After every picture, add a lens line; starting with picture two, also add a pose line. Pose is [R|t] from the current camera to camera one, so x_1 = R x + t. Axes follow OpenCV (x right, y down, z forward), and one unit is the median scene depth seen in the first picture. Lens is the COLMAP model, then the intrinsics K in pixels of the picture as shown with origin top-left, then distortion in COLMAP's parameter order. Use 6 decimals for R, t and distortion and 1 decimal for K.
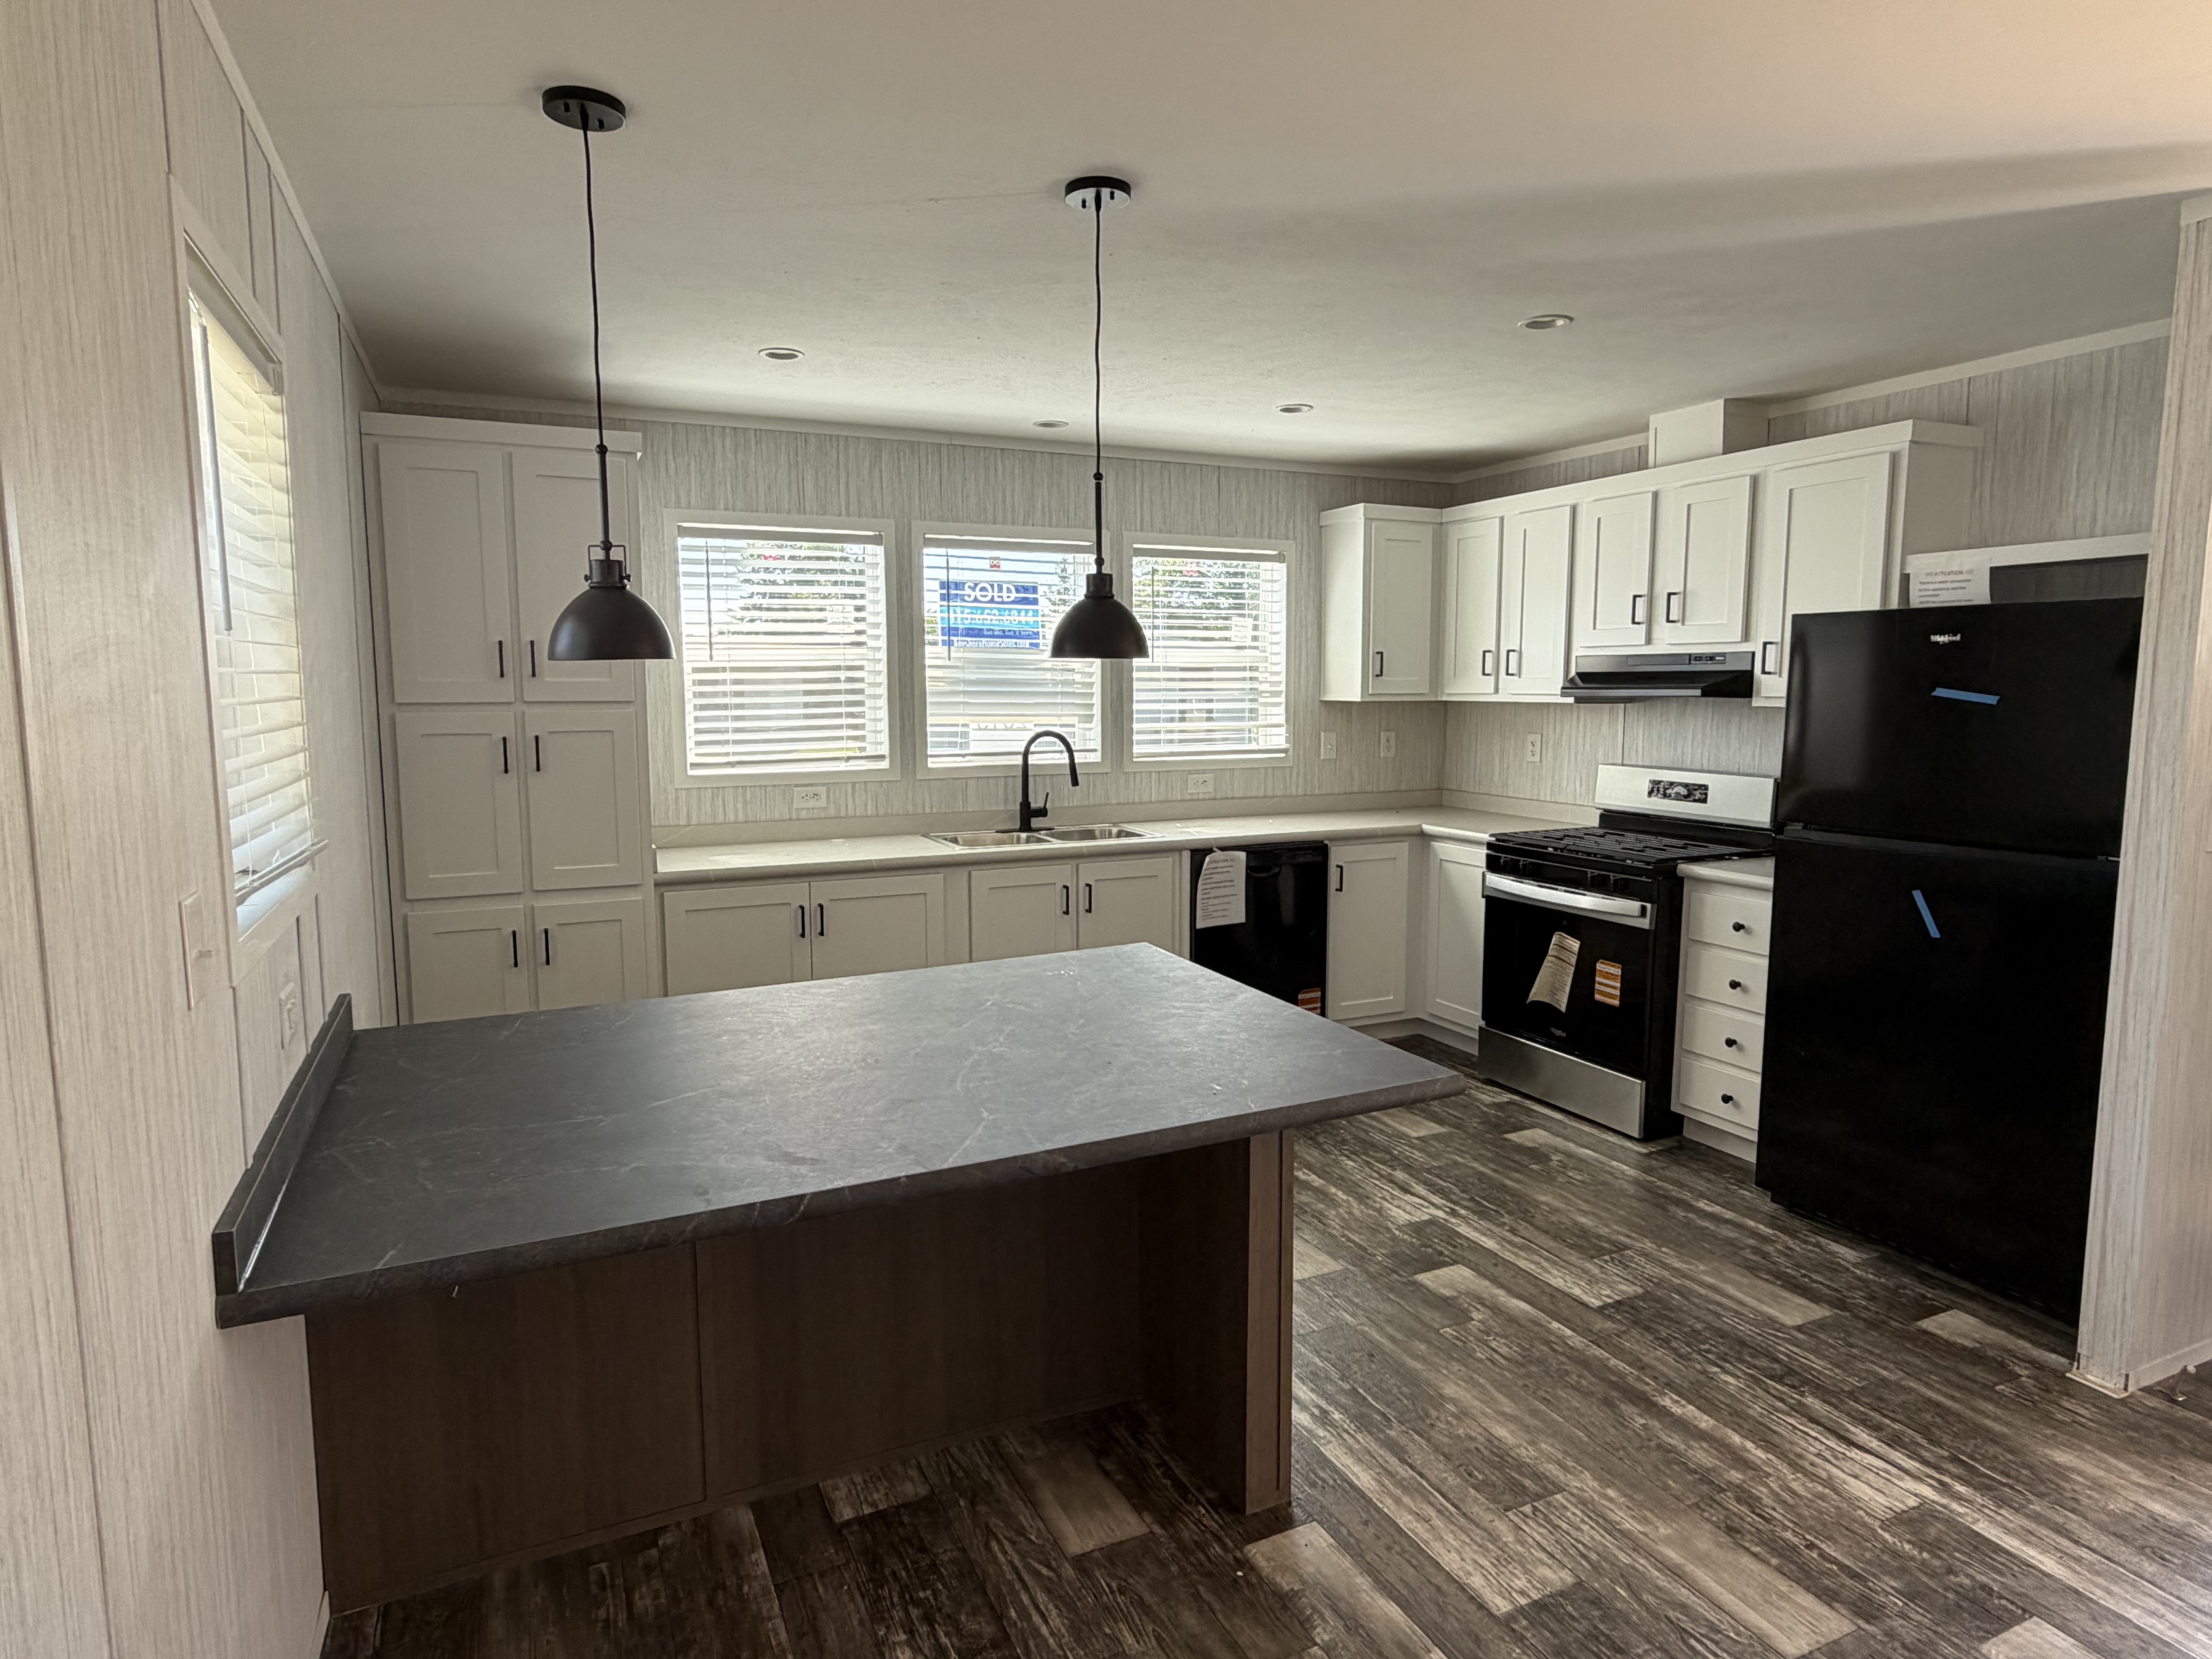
lens RADIAL K [[1286.3, 0, 1106.0], [0, 1286.3, 829.5], [0, 0, 1]] dist [0.026664, 0.001294]
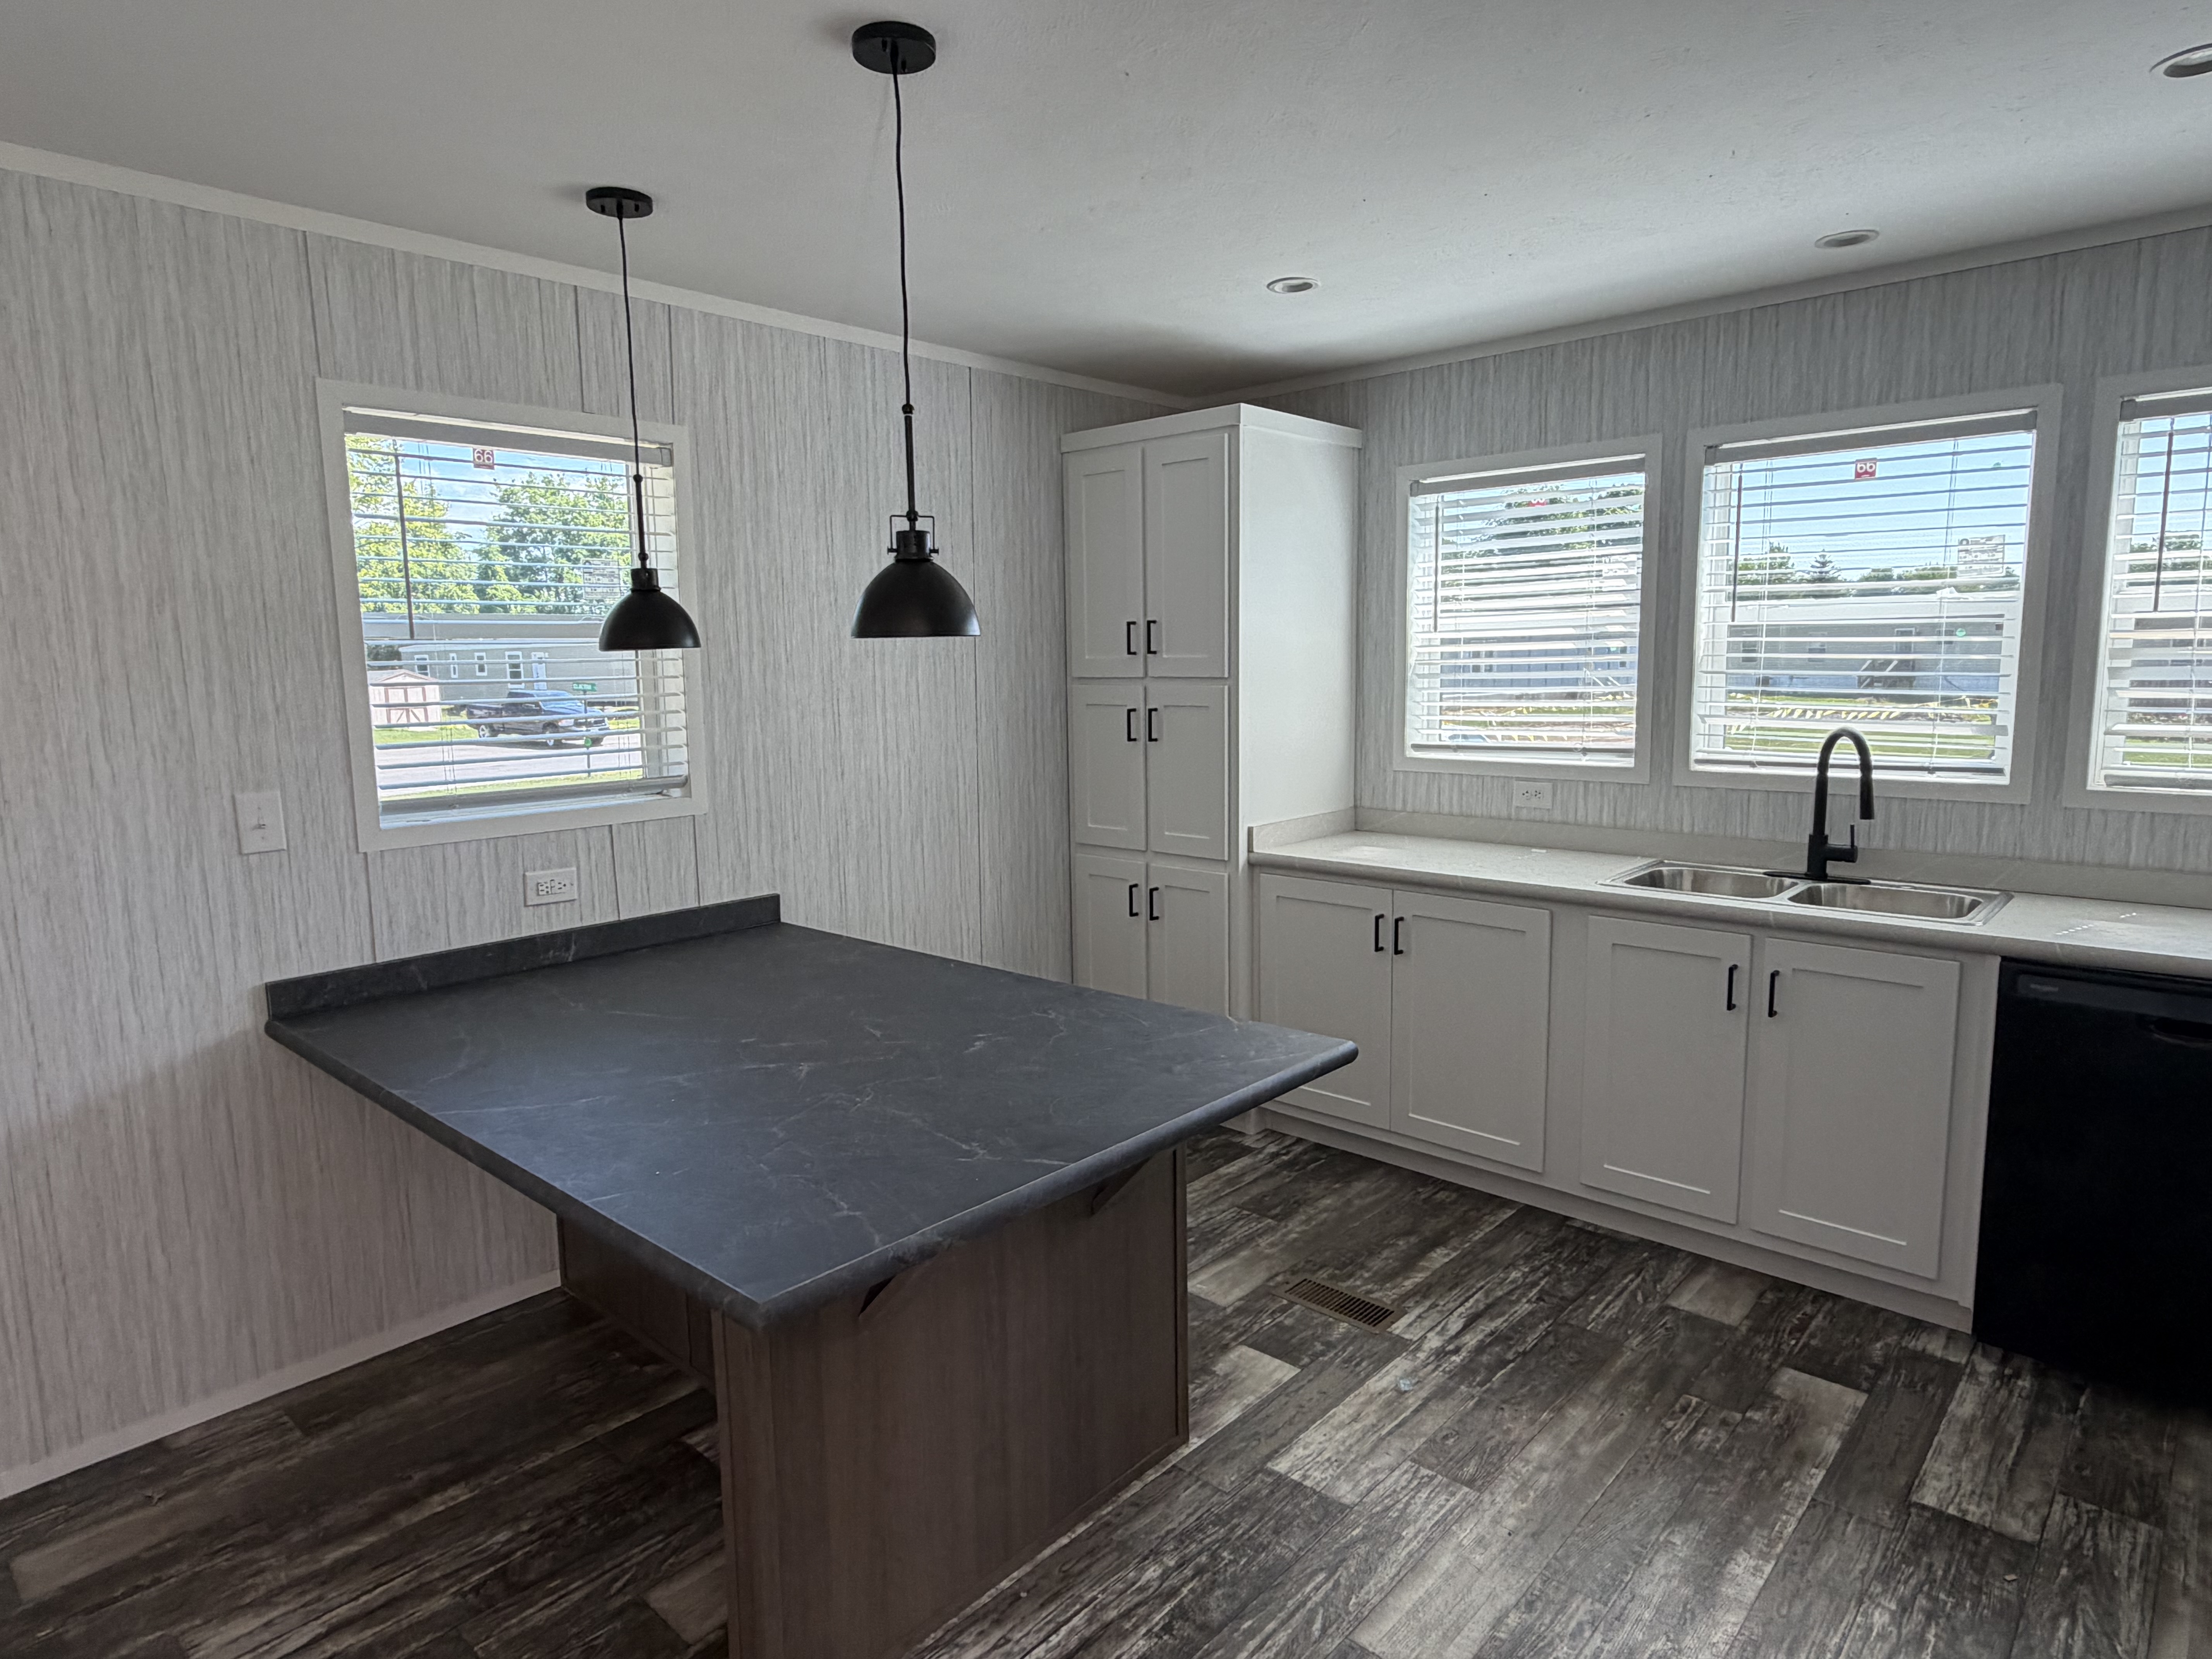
lens RADIAL K [[1286.3, 0, 1106.0], [0, 1286.3, 829.5], [0, 0, 1]] dist [0.026664, 0.001294]
pose [[0.379822, 0.123418, -0.916790, 0.437502], [-0.094327, 0.991062, 0.094337, -0.056514], [0.920238, 0.050647, 0.388069, 0.441388]]
